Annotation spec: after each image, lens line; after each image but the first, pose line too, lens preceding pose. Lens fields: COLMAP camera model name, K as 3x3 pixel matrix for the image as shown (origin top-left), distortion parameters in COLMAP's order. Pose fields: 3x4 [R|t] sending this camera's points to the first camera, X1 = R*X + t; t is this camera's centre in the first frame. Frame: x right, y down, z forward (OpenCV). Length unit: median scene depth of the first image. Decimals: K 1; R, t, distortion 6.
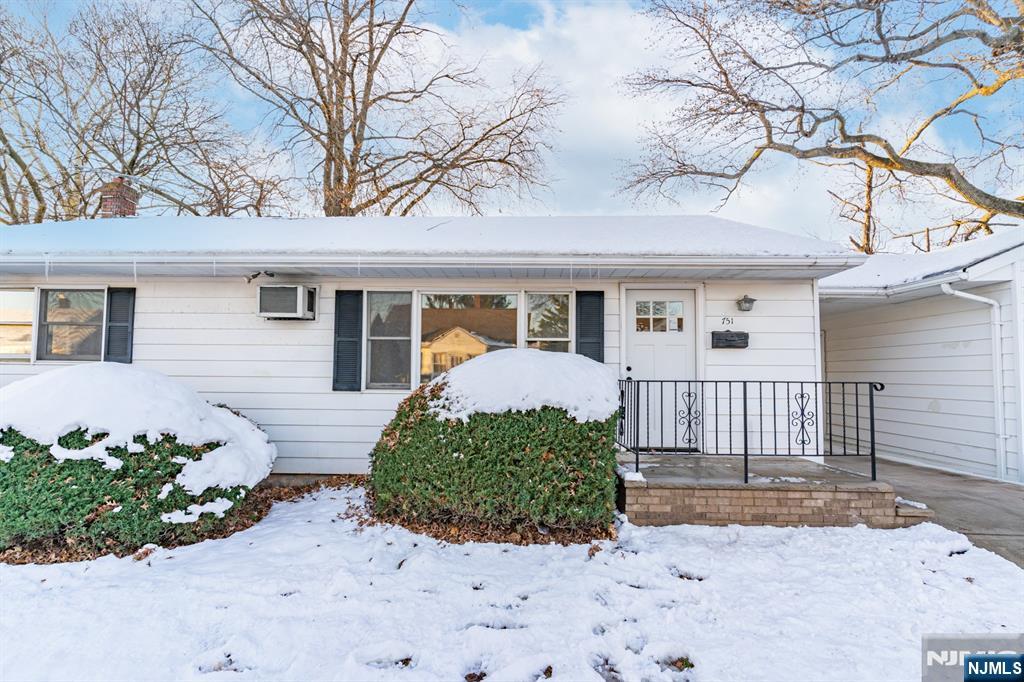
lens RADIAL K [[493.6, 0, 511.7], [0, 493.6, 345.8], [0, 0, 1]] dist [0.002207, 0.000104]
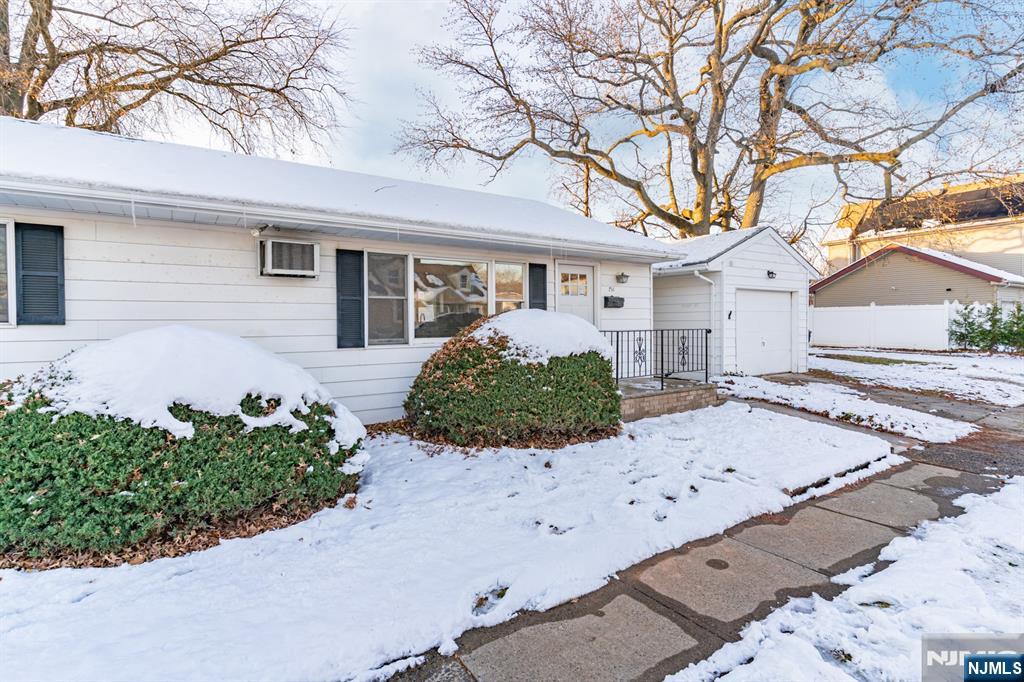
lens RADIAL K [[499.1, 0, 507.5], [0, 499.1, 326.4], [0, 0, 1]] dist [0.003284, 0.000580]
pose [[0.813216, -0.019179, 0.581646, -0.675682], [-0.017605, 0.998189, 0.057528, -0.019698], [-0.581696, -0.057022, 0.811405, -0.038462]]
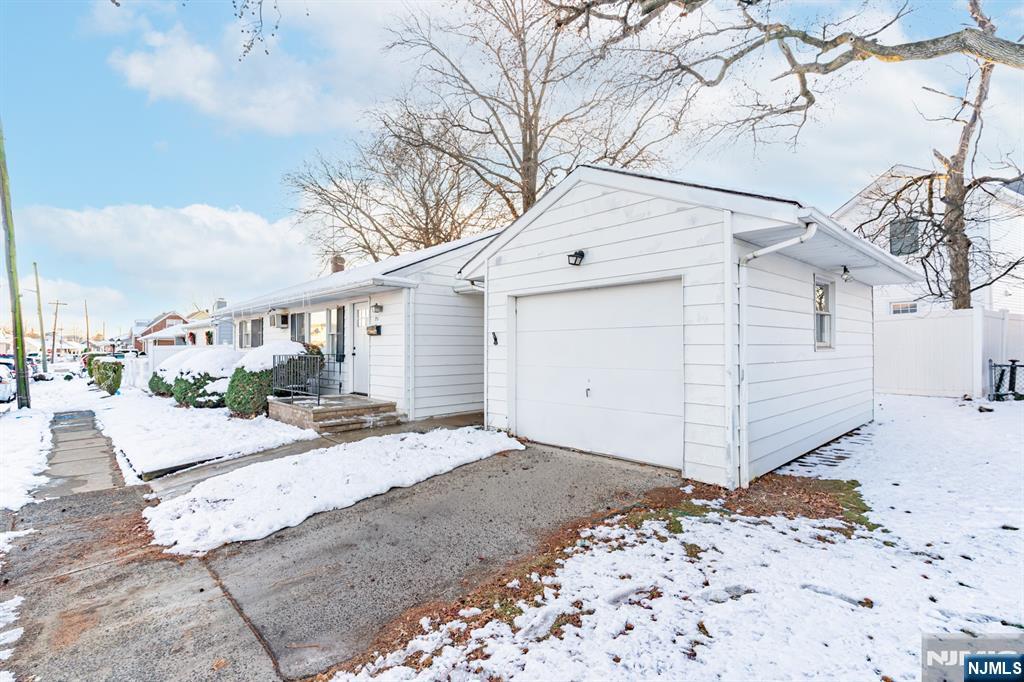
lens RADIAL K [[484.7, 0, 506.9], [0, 484.7, 341.8], [0, 0, 1]] dist [0.003068, 0.000527]
pose [[0.701645, -0.020337, -0.712237, 1.862044], [0.051185, 0.998449, 0.021914, 0.012697], [0.710686, -0.051831, 0.701597, 0.163920]]
